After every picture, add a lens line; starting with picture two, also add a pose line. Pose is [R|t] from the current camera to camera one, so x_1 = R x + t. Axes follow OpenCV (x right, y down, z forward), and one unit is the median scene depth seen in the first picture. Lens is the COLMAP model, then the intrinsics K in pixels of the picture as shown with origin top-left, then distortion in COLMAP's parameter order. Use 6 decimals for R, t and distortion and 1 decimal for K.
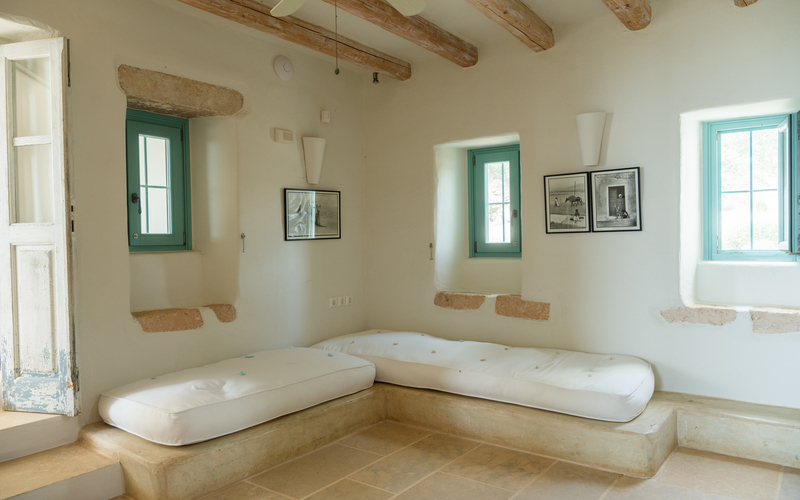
lens RADIAL K [[572.2, 0, 400.0], [0, 572.2, 250.0], [0, 0, 1]] dist [0.004112, 0.000729]
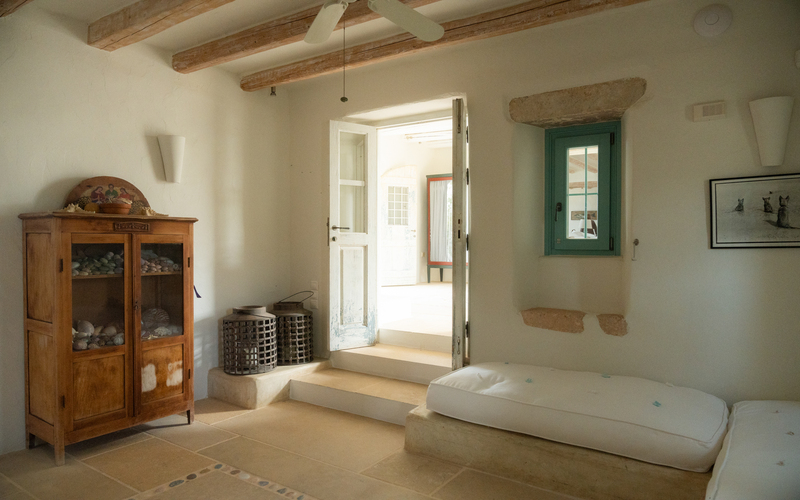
lens RADIAL K [[538.1, 0, 400.0], [0, 538.1, 250.0], [0, 0, 1]] dist [-0.004934, -0.000547]
pose [[0.021919, 0.030660, -0.999290, 0.569164], [-0.018683, 0.999368, 0.030252, -0.031905], [0.999585, 0.018006, 0.022478, 0.652358]]
